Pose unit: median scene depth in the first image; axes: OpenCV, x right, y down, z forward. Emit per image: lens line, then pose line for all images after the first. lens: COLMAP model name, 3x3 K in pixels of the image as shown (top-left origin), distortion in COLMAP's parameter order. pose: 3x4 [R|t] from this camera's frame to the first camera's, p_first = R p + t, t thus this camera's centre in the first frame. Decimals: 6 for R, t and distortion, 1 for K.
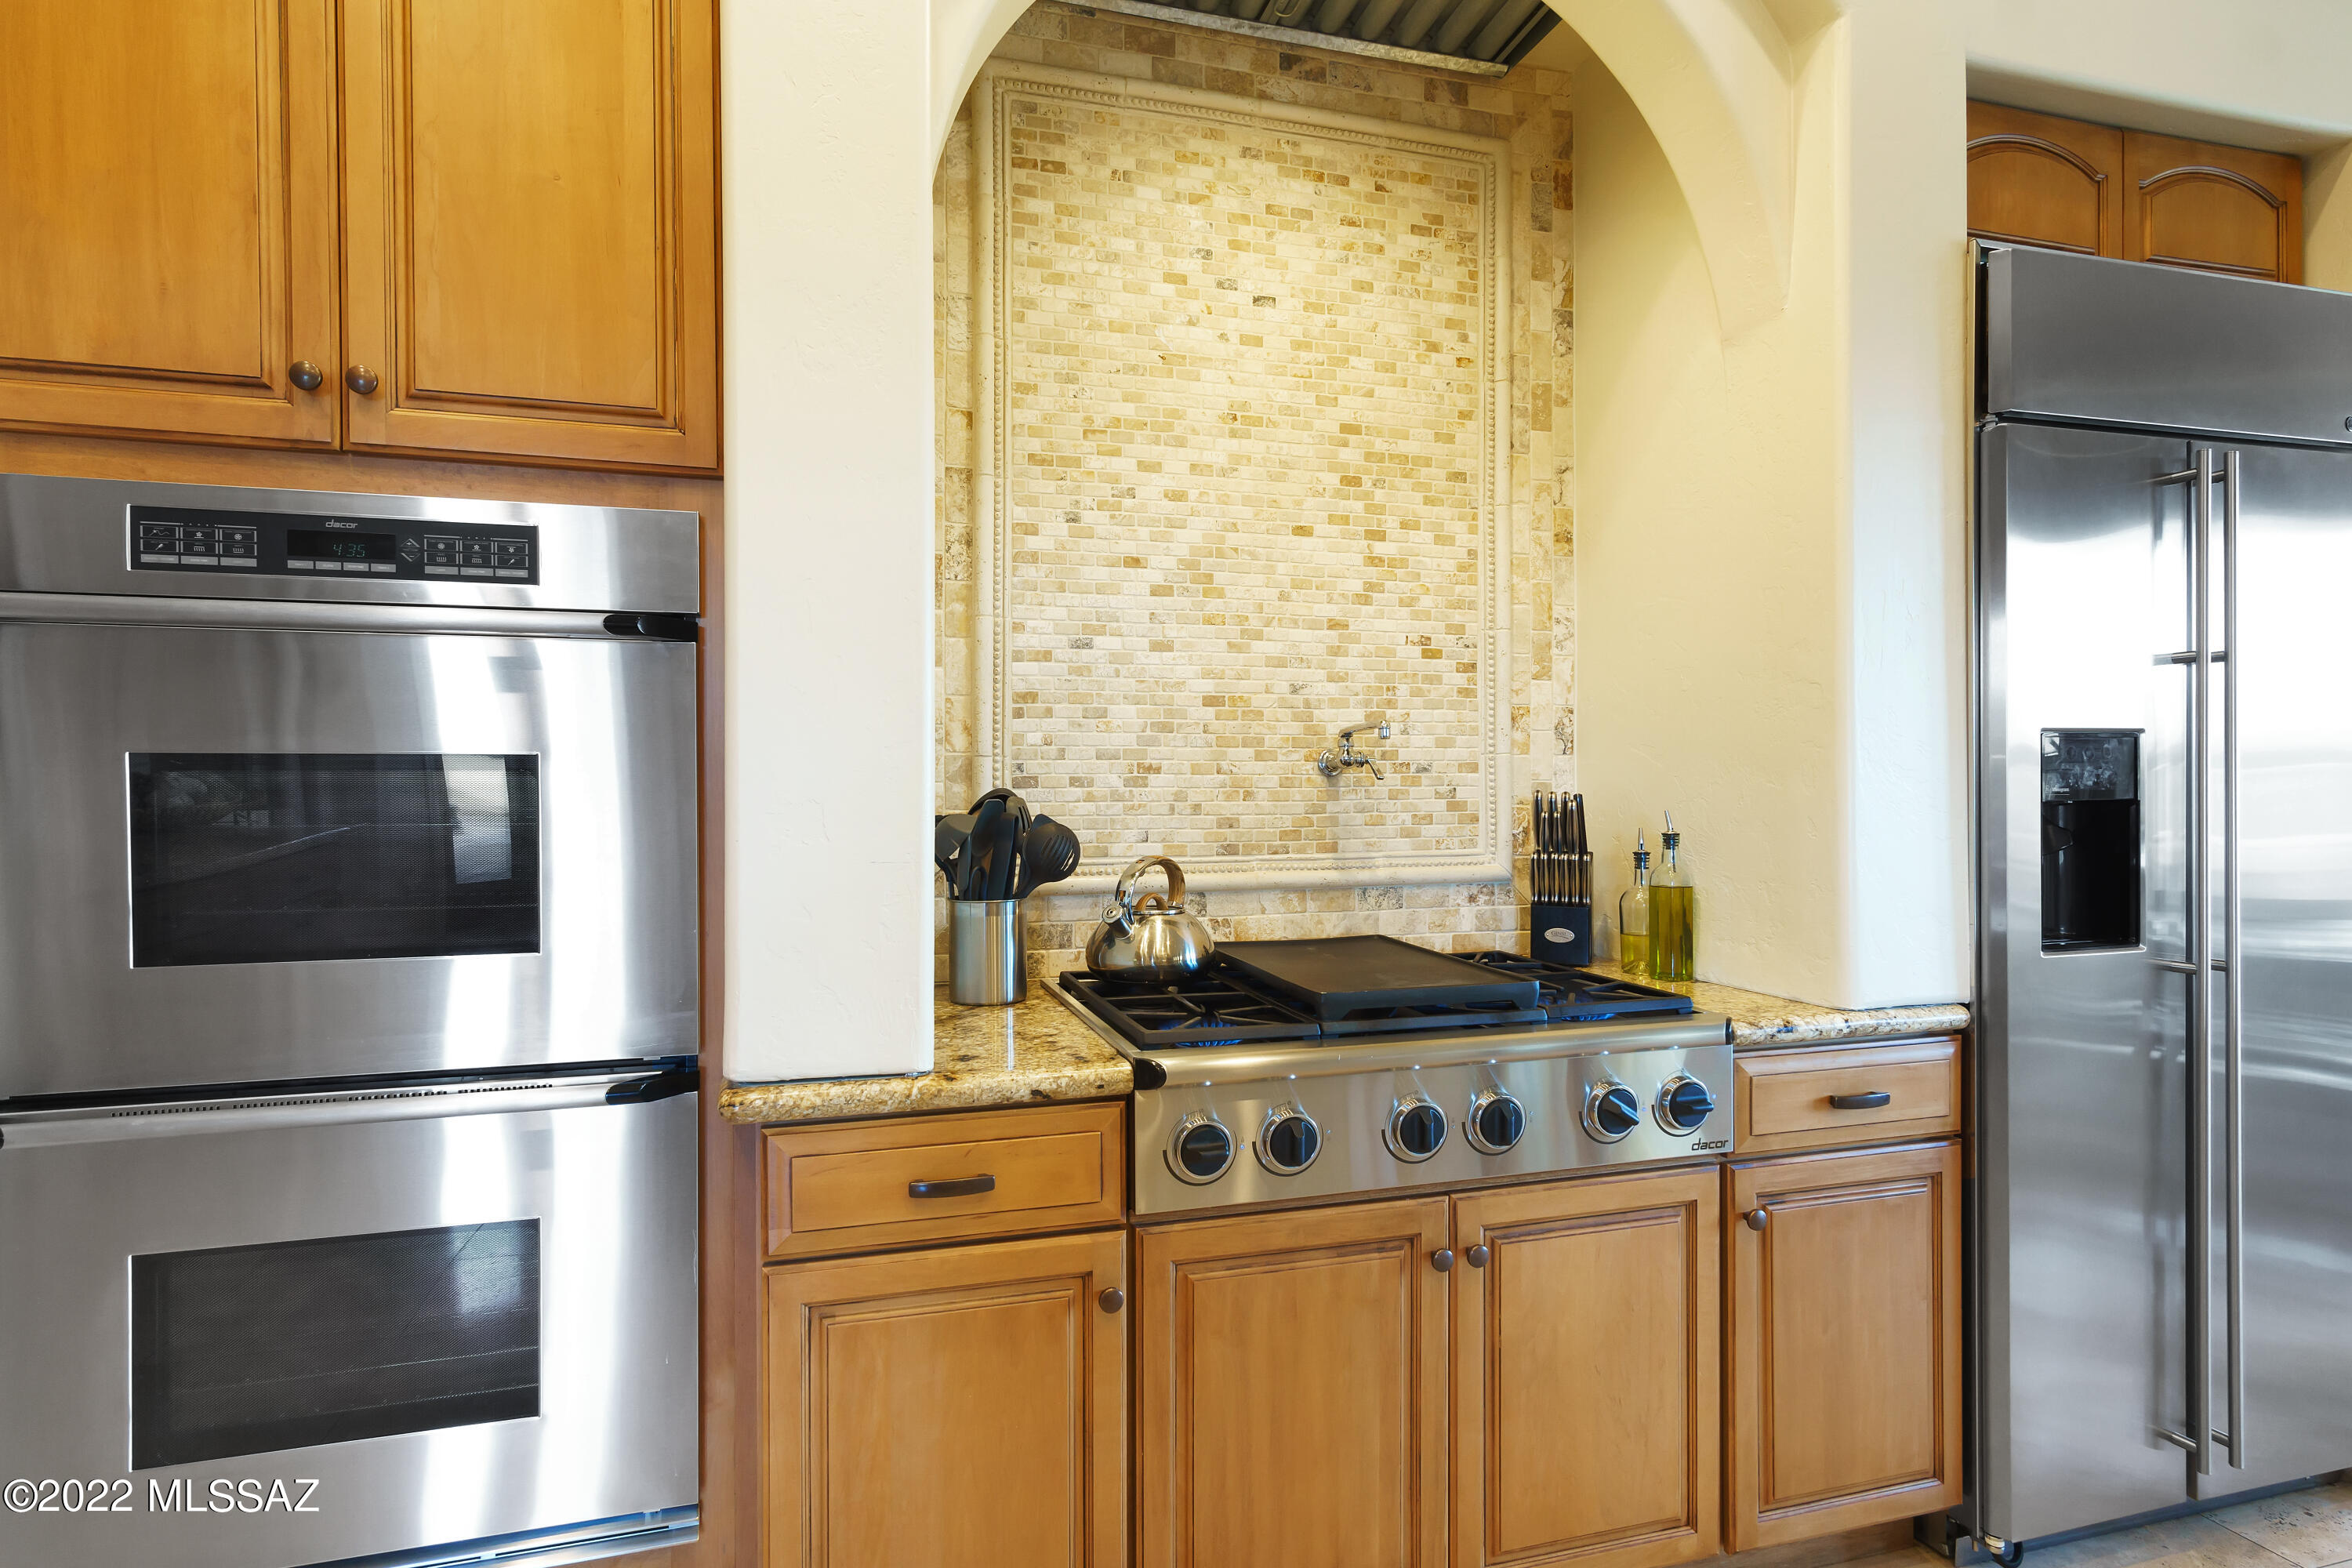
lens RADIAL K [[1259.3, 0, 1170.0], [0, 1259.3, 789.5], [0, 0, 1]] dist [0.008045, -0.000856]
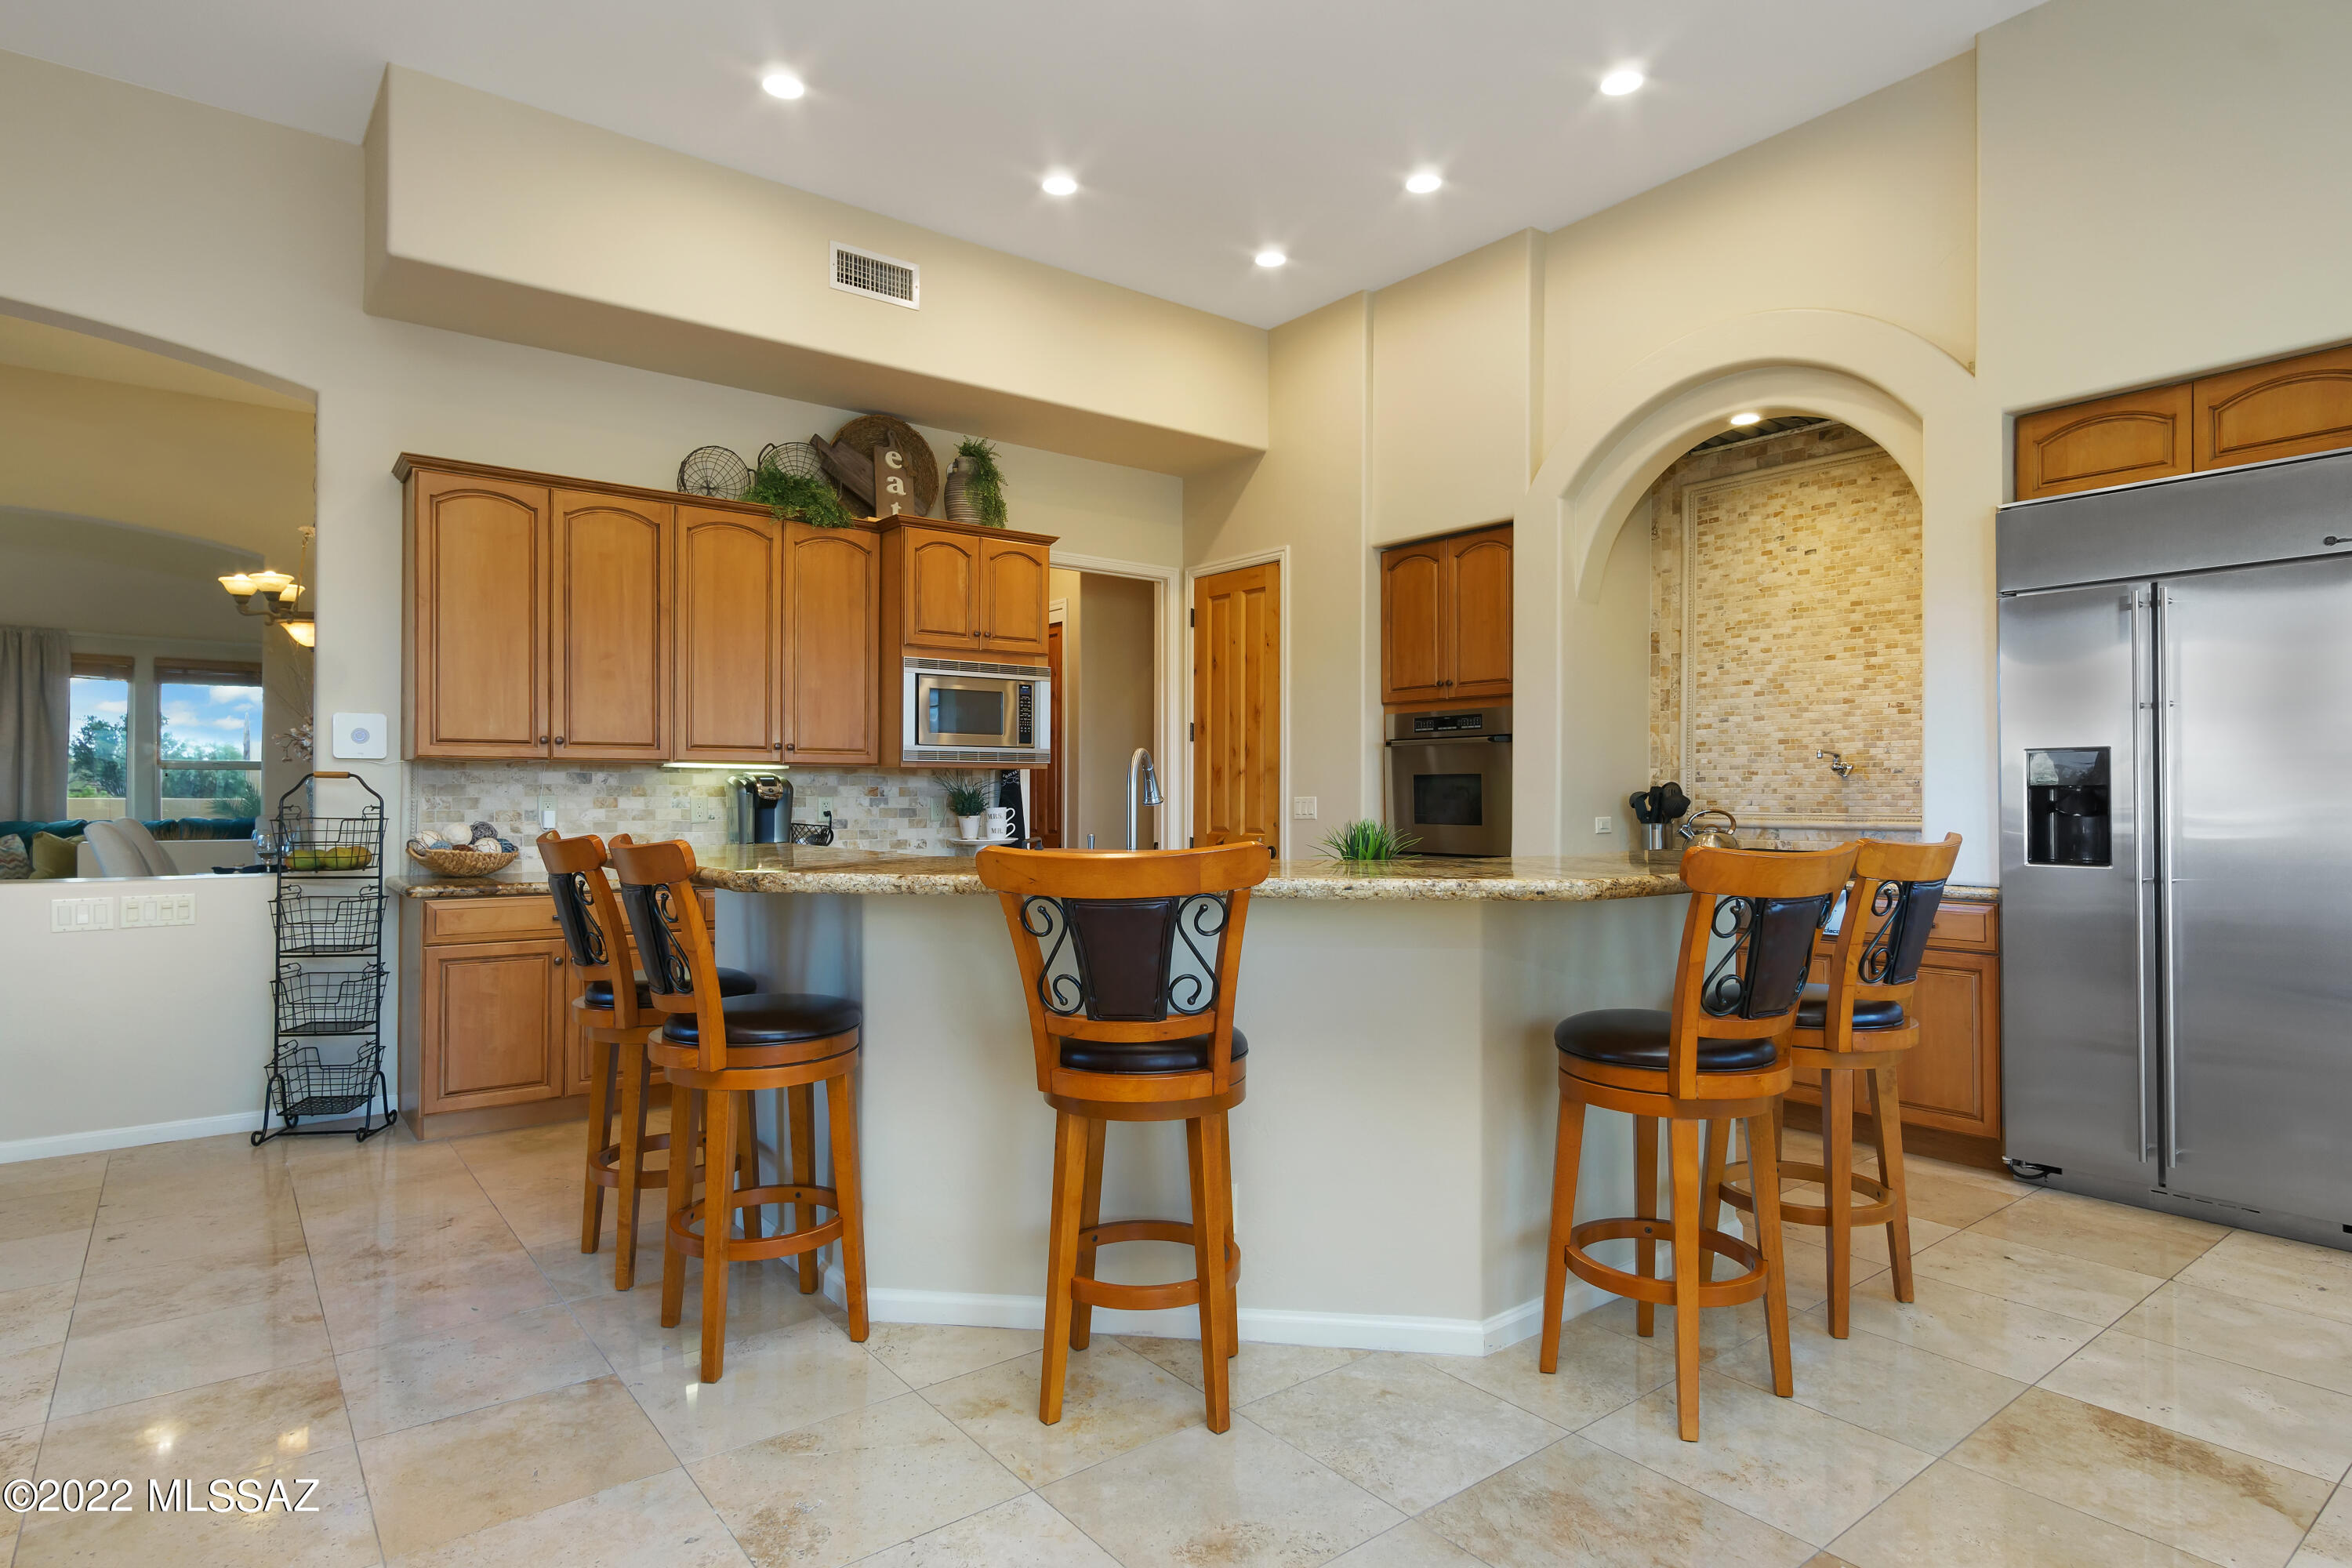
lens RADIAL K [[1259.3, 0, 1177.7], [0, 1259.3, 780.9], [0, 0, 1]] dist [0.008045, -0.000856]
pose [[0.370297, -0.005233, -0.928899, 1.681825], [-0.001566, 0.999979, -0.006258, 0.013422], [0.928912, 0.003772, 0.370281, -0.789822]]
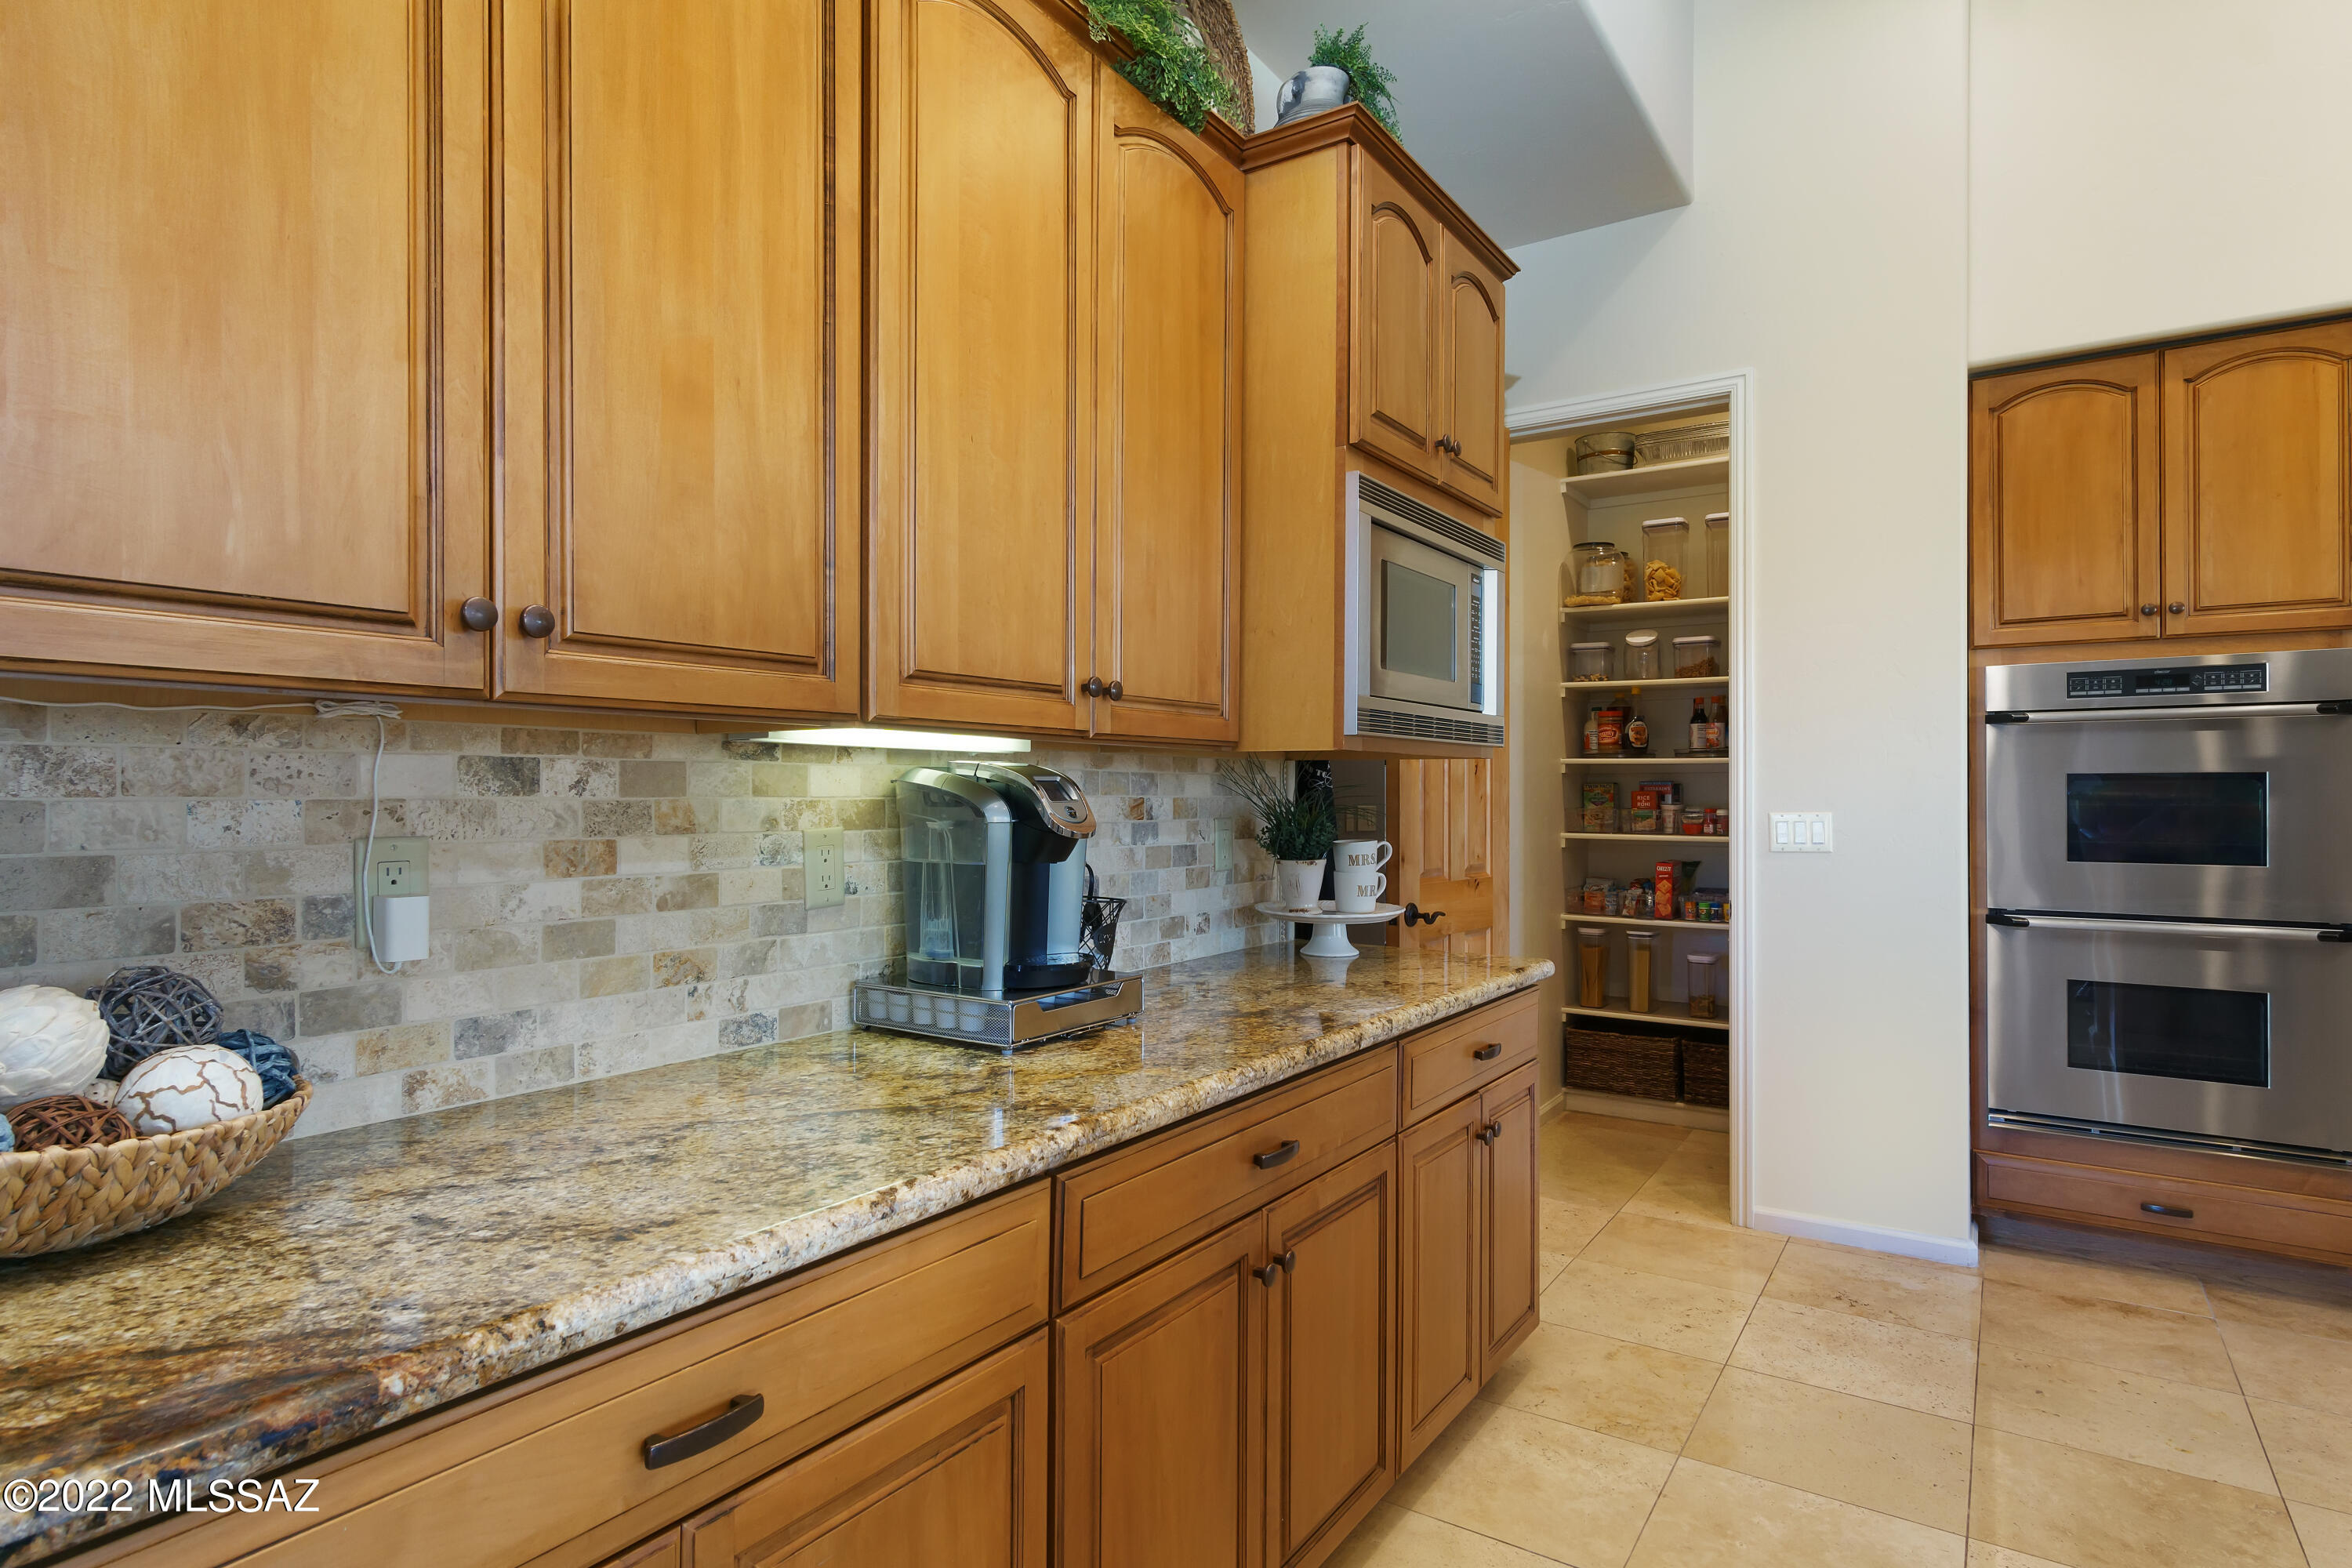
lens RADIAL K [[1259.3, 0, 1164.9], [0, 1259.3, 777.2], [0, 0, 1]] dist [0.008045, -0.000856]
pose [[0.650427, -0.004342, -0.759556, -0.058019], [-0.002794, 0.999963, -0.008108, 0.001901], [0.759563, 0.007396, 0.650391, -1.100989]]
